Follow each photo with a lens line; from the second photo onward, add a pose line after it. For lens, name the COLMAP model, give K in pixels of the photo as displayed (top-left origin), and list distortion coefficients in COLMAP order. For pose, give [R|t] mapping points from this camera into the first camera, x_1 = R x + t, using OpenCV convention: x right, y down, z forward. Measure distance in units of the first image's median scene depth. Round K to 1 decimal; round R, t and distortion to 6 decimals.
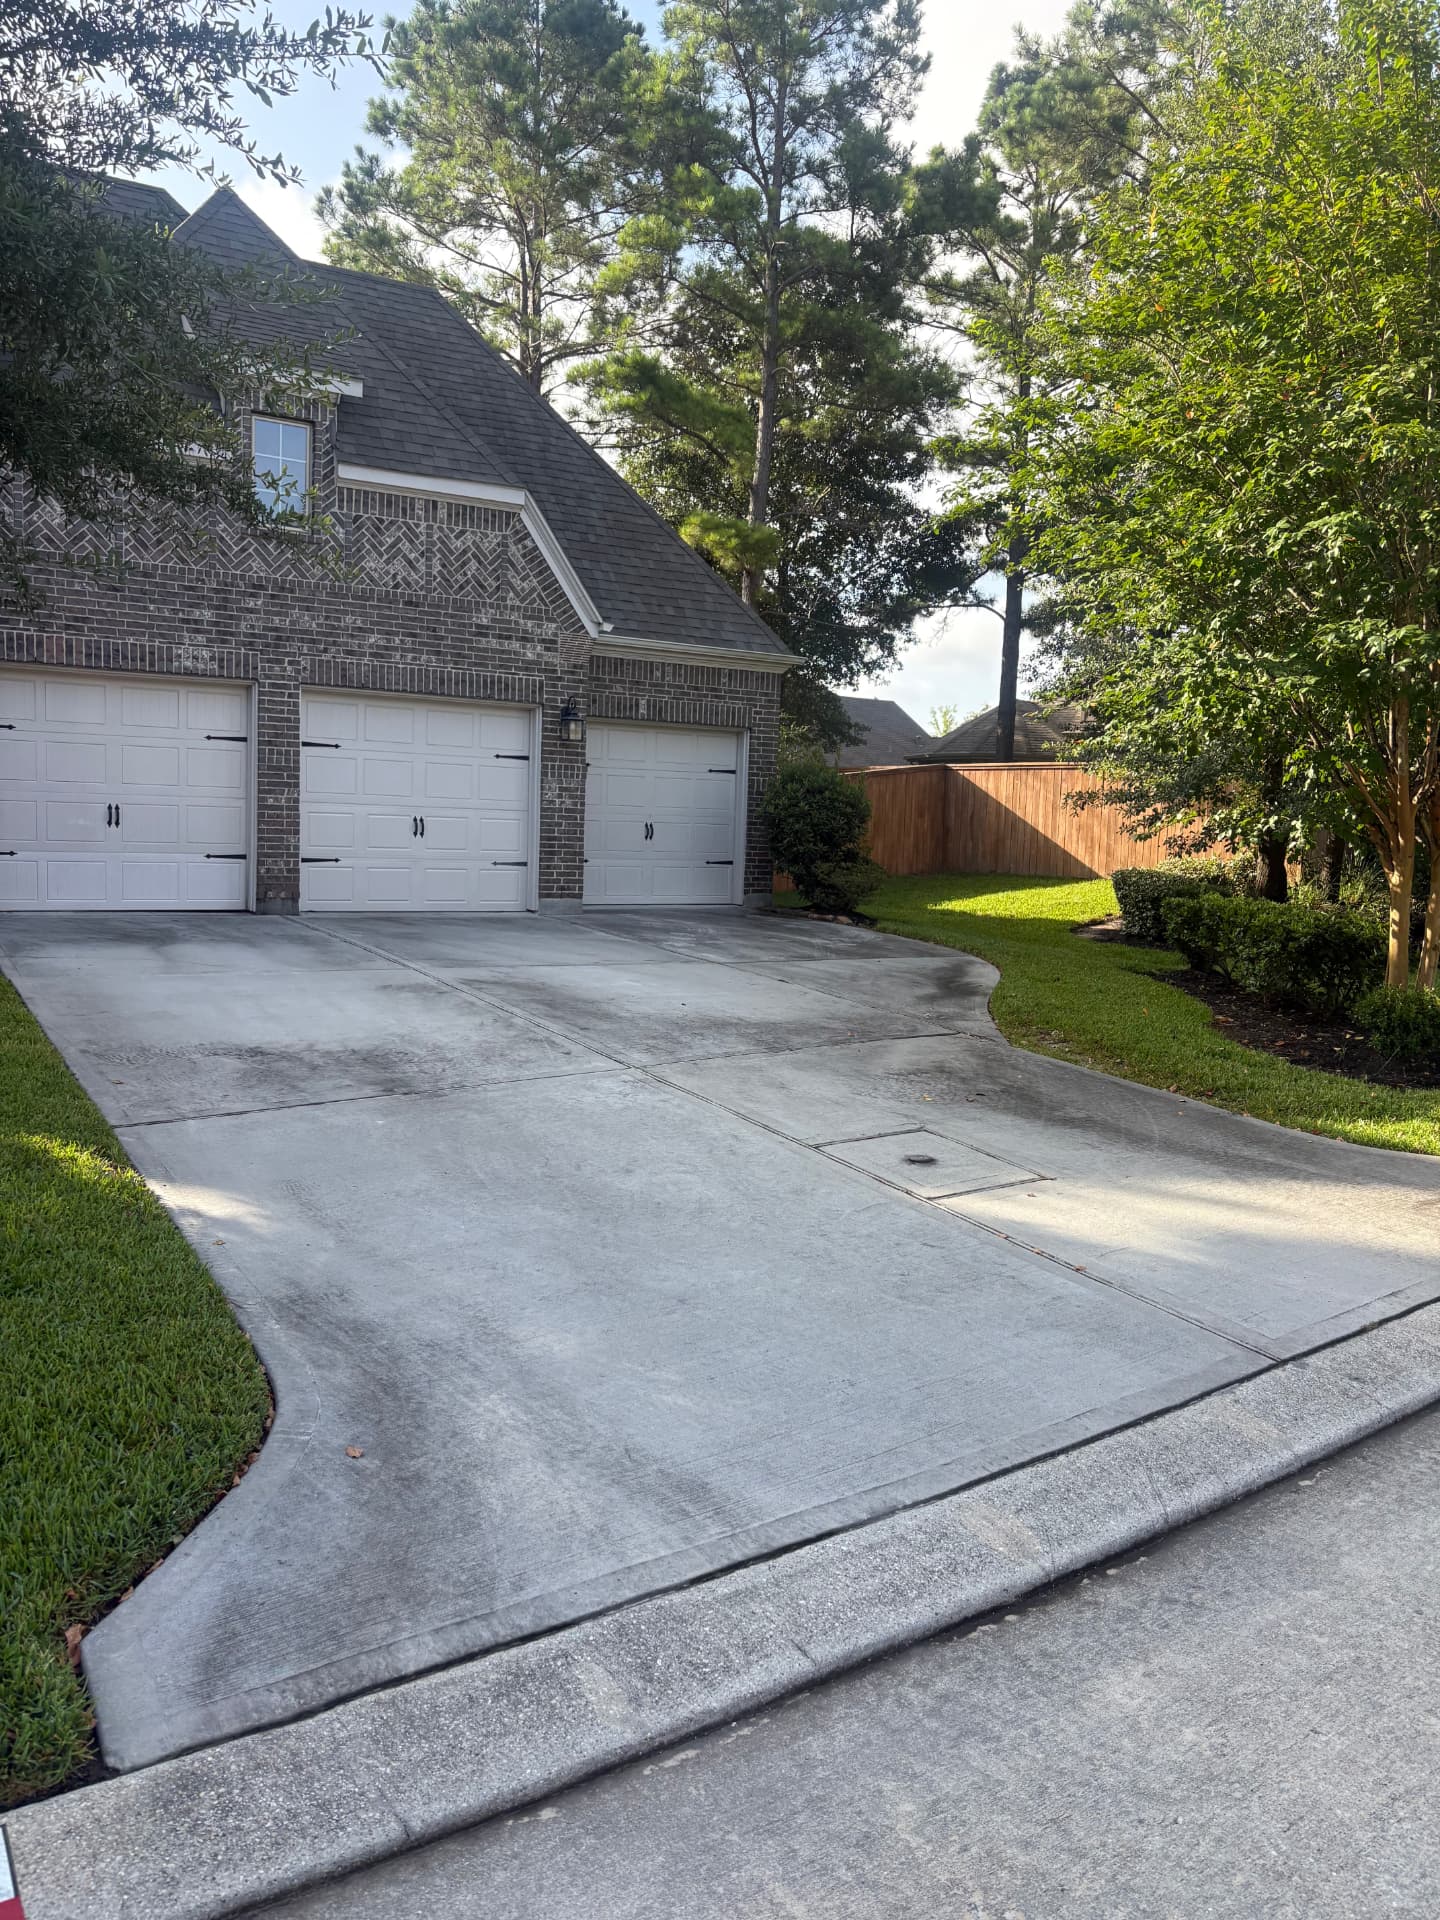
lens RADIAL K [[1479.8, 0, 720.0], [0, 1479.8, 960.0], [0, 0, 1]] dist [0.052838, -0.047490]
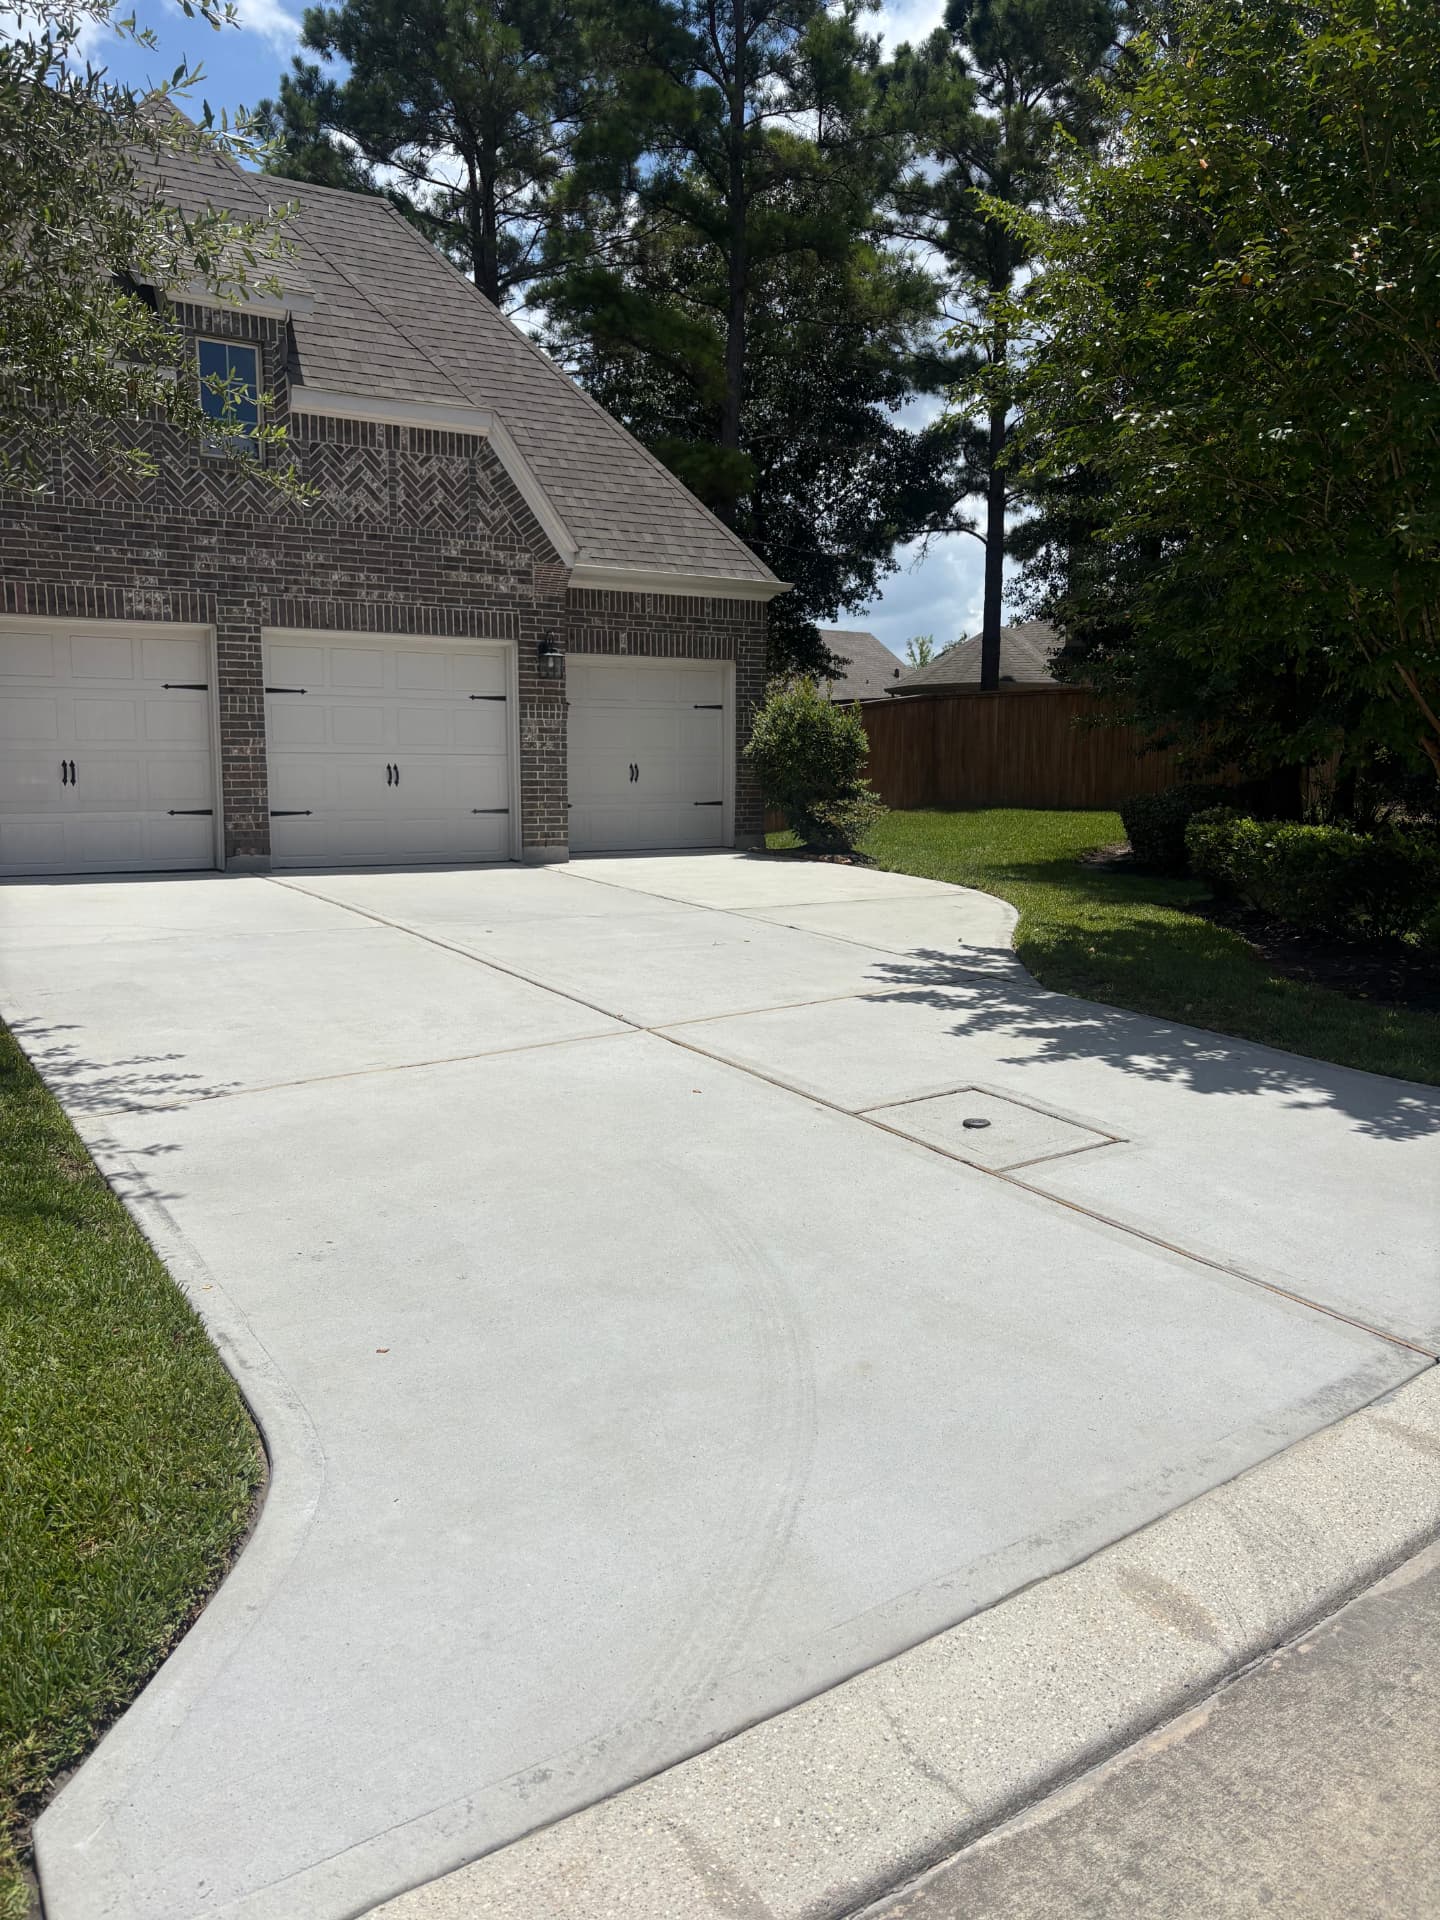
lens RADIAL K [[1501.4, 0, 717.1], [0, 1501.4, 965.7], [0, 0, 1]] dist [0.007936, 0.061331]
pose [[0.999400, -0.032864, 0.010947, -0.010643], [0.032383, 0.998612, 0.041548, -0.001376], [-0.012297, -0.041169, 0.999077, 0.034358]]
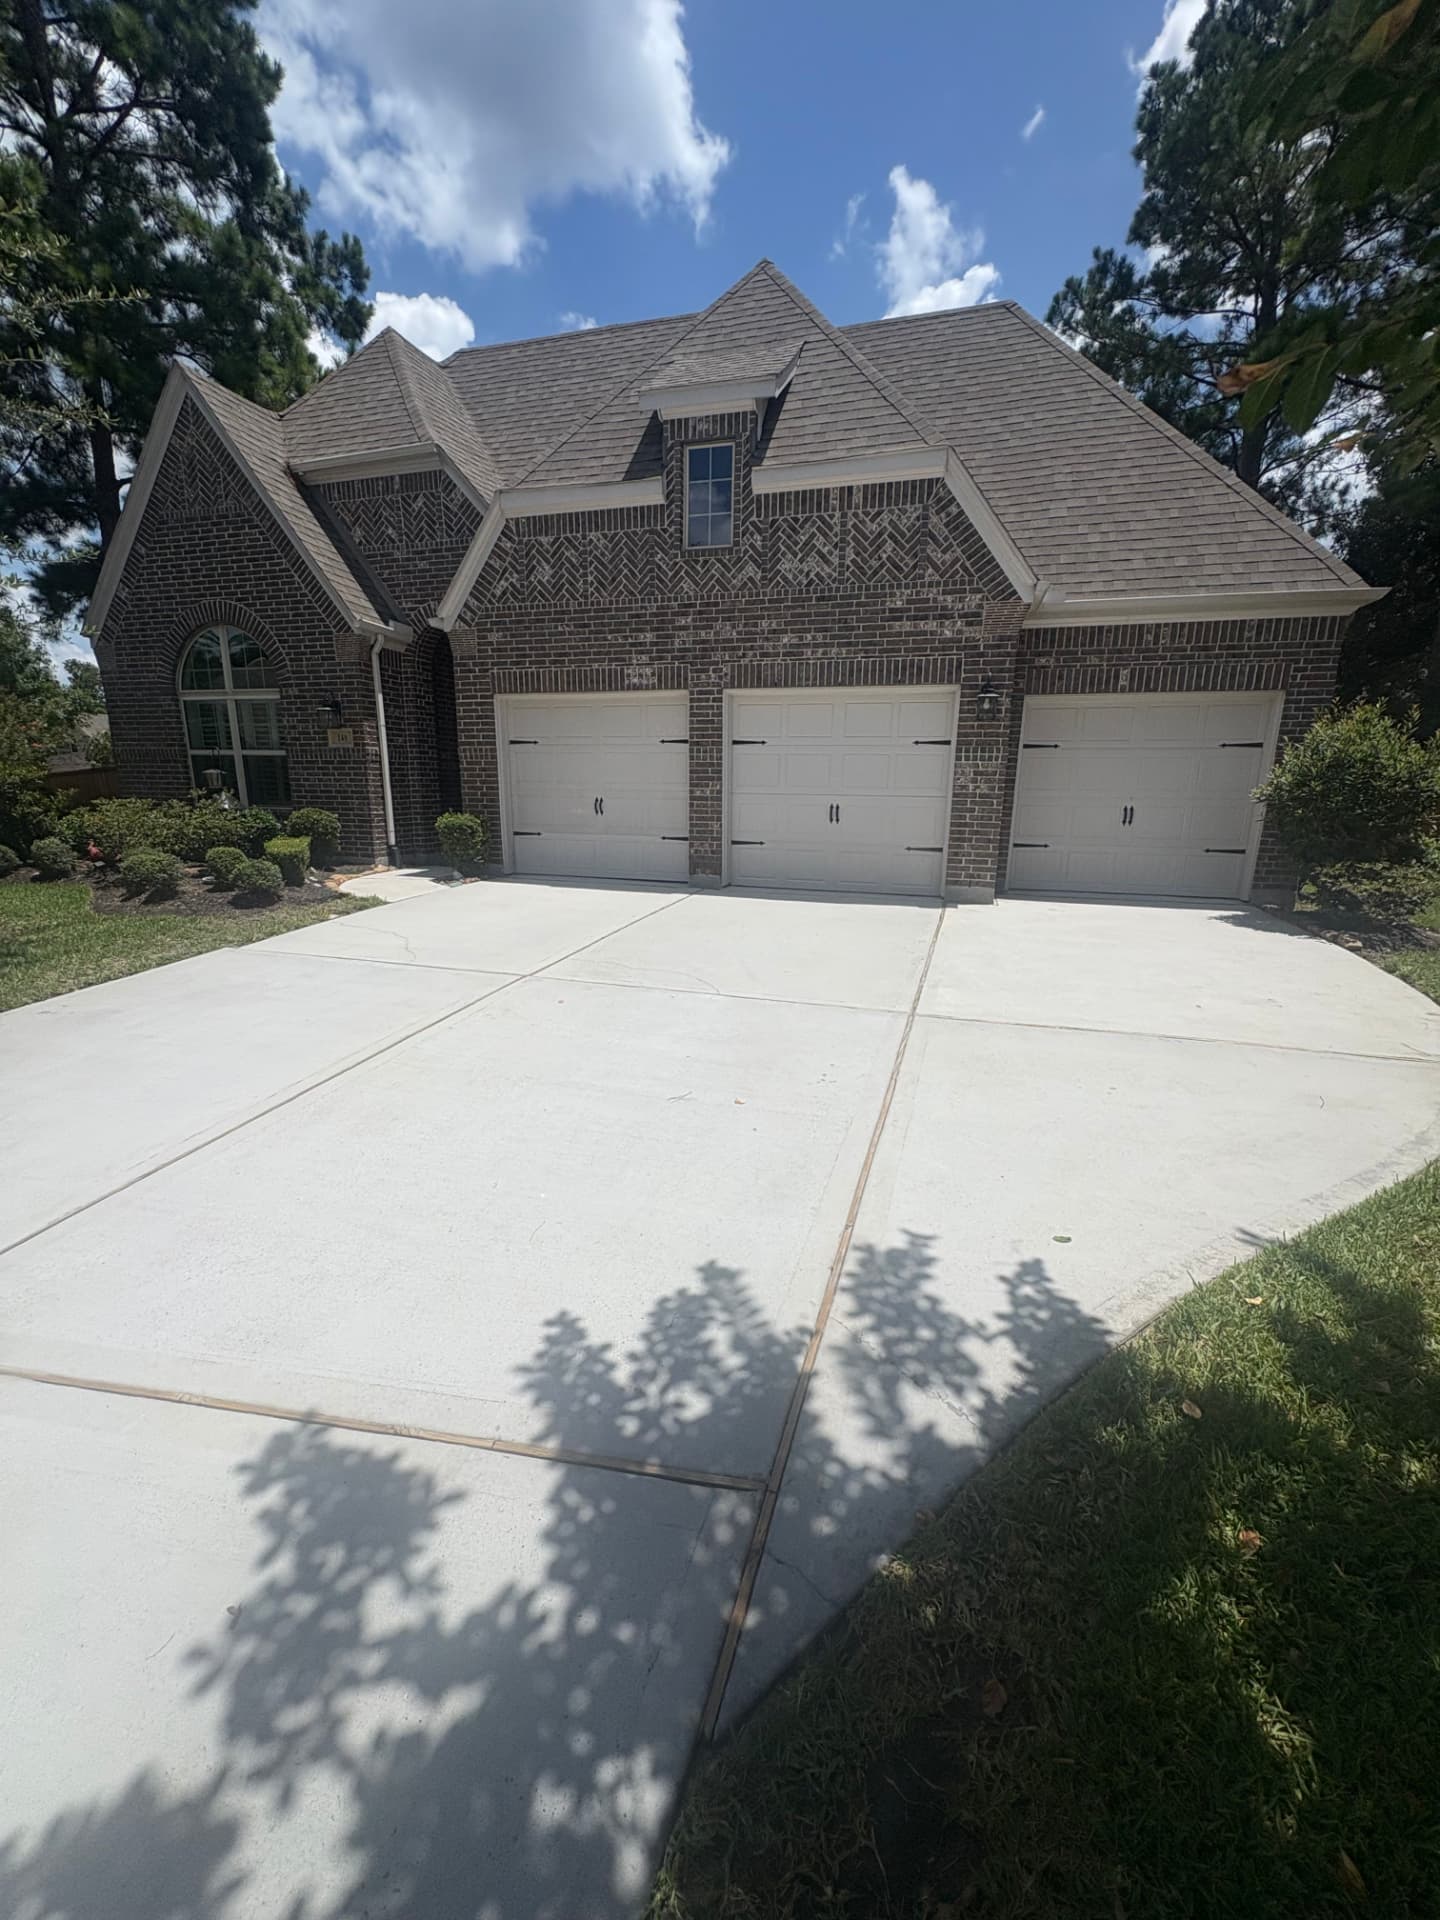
lens RADIAL K [[784.8, 0, 720.5], [0, 784.8, 956.9], [0, 0, 1]] dist [0.015833, -0.000167]
pose [[0.686828, 0.133784, -0.714401, 0.165867], [-0.056181, 0.989745, 0.131334, -0.056041], [0.724645, -0.050068, 0.687301, 0.531306]]
